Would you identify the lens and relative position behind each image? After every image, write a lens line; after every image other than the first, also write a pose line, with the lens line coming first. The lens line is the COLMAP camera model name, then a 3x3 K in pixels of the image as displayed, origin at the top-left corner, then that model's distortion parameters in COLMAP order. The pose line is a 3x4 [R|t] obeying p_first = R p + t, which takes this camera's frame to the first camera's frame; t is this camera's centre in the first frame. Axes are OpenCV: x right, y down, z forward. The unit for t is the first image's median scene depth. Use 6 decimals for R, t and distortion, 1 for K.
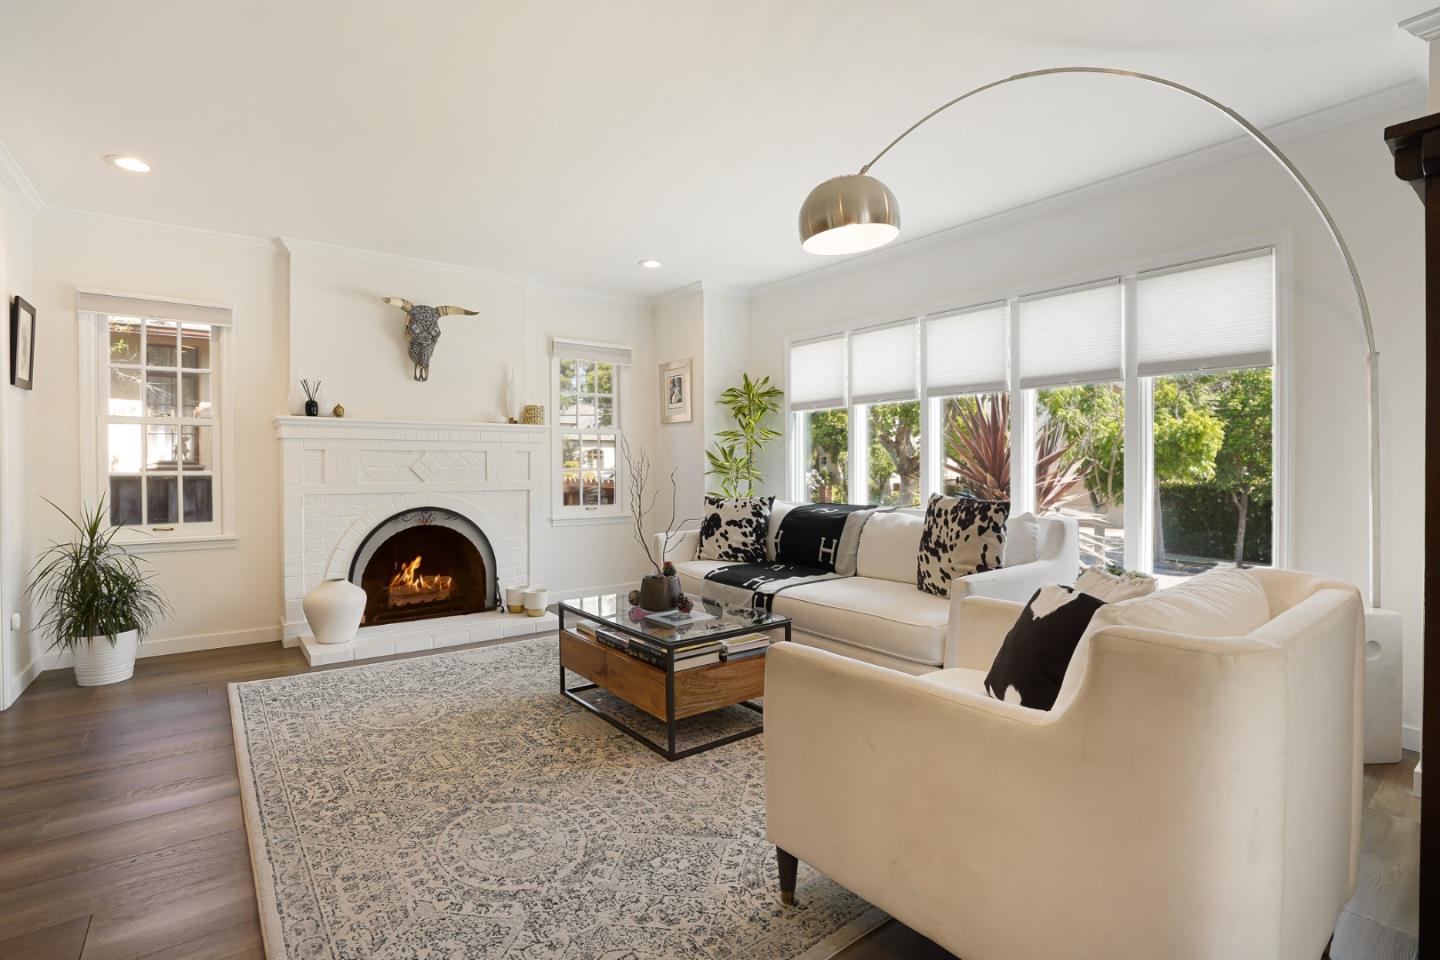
lens RADIAL K [[689.1, 0, 698.4], [0, 689.1, 468.2], [0, 0, 1]] dist [-0.024395, 0.009790]
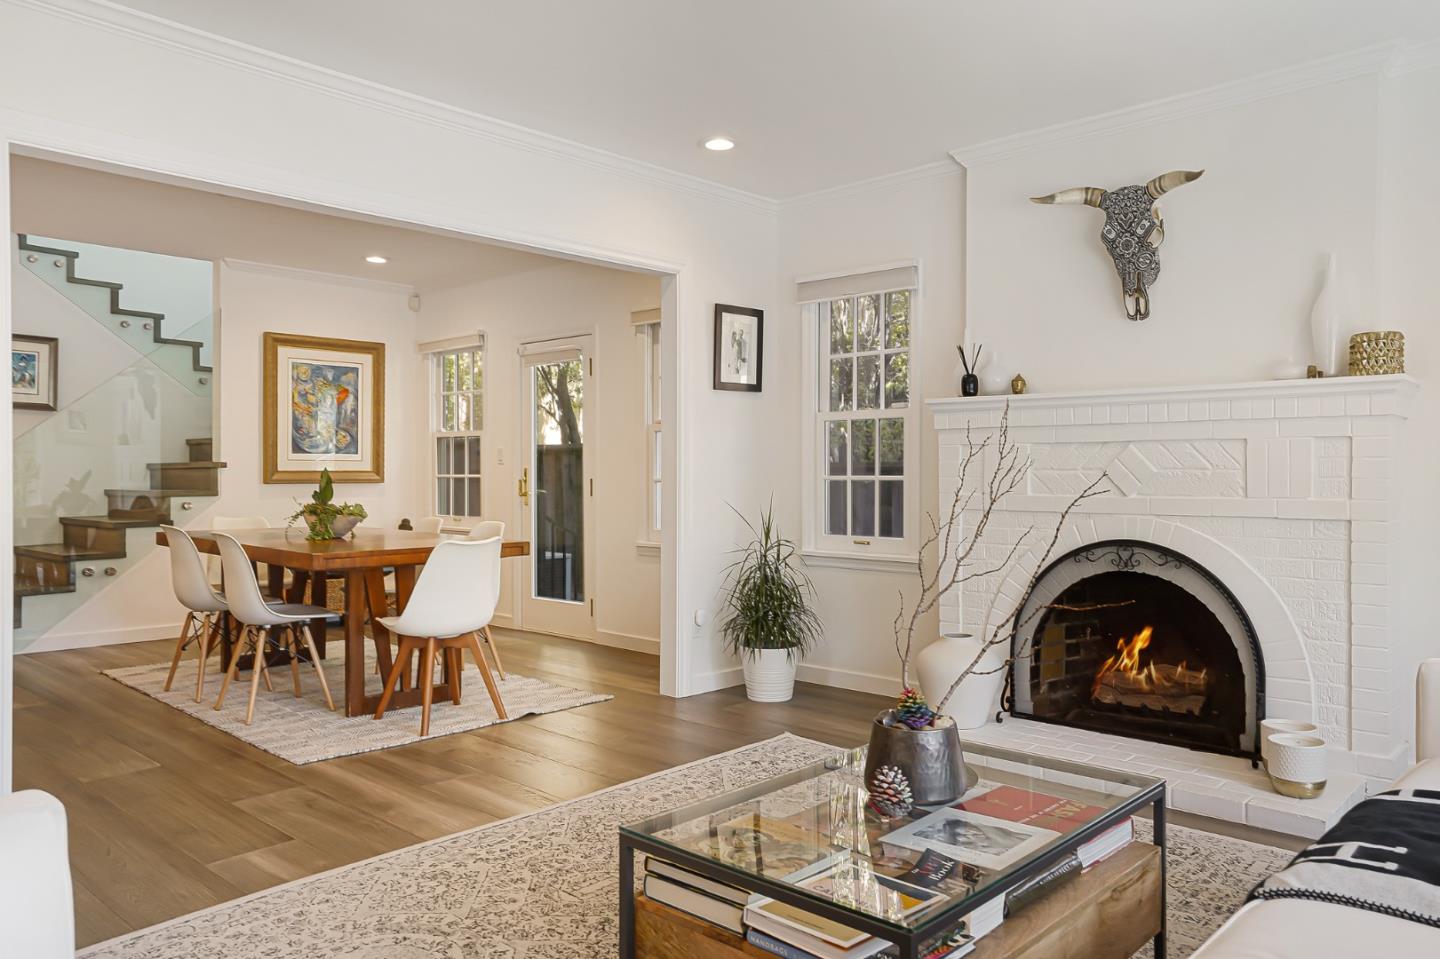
lens RADIAL K [[1024.4, 0, 732.7], [0, 1024.4, 475.1], [0, 0, 1]] dist [-0.003442, 0.009916]
pose [[0.193370, 0.002627, -0.981122, 0.402182], [-0.006452, 0.999978, 0.001406, 0.003836], [0.981105, 0.006058, 0.193382, 0.554575]]
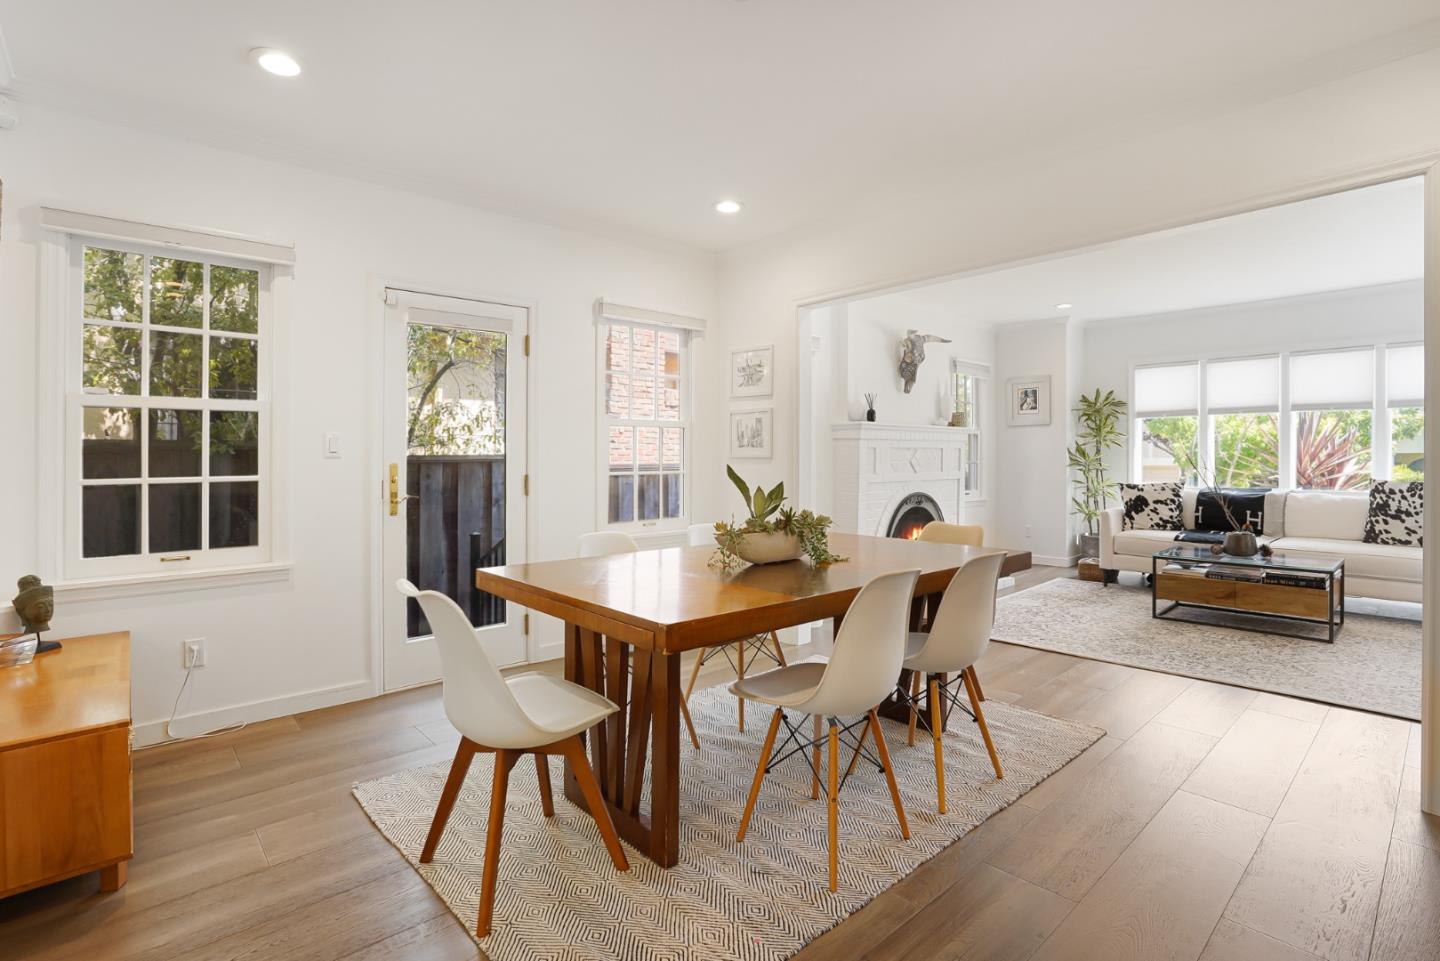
lens RADIAL K [[689.1, 0, 728.2], [0, 689.1, 470.8], [0, 0, 1]] dist [-0.024395, 0.009790]
pose [[0.993796, -0.002979, 0.111183, -0.961253], [0.000965, 0.999835, 0.018166, -0.008111], [-0.111219, -0.017946, 0.993634, -0.256132]]
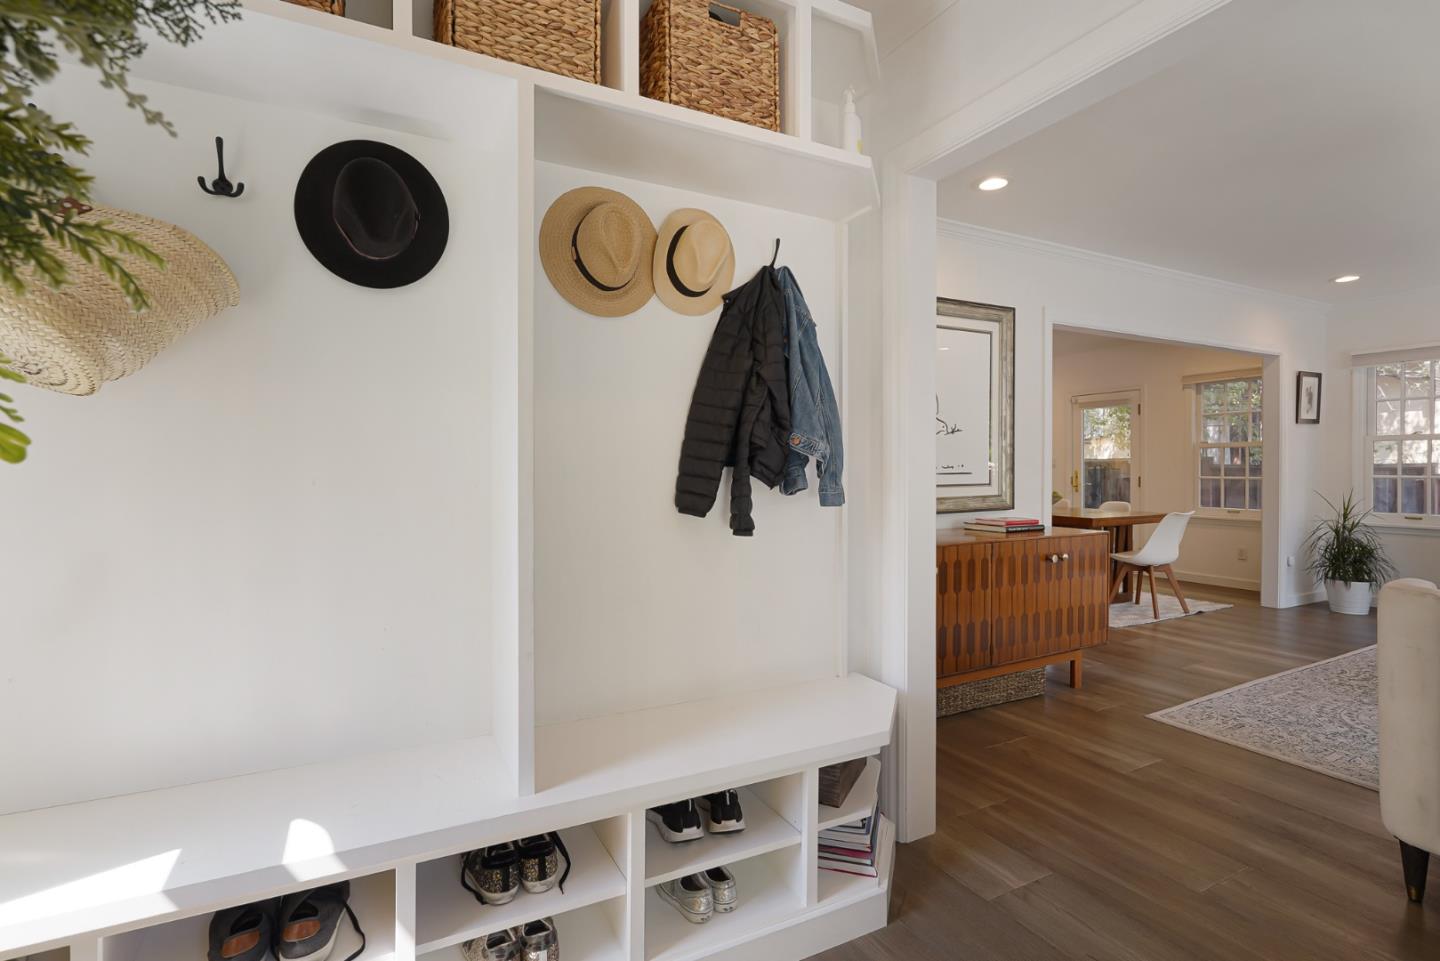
lens RADIAL K [[689.1, 0, 725.3], [0, 689.1, 474.7], [0, 0, 1]] dist [-0.024395, 0.009790]
pose [[-0.167098, -0.001130, -0.985940, 0.698726], [0.000661, 0.999999, -0.001258, 0.004493], [0.985940, -0.000862, -0.167097, -0.099735]]
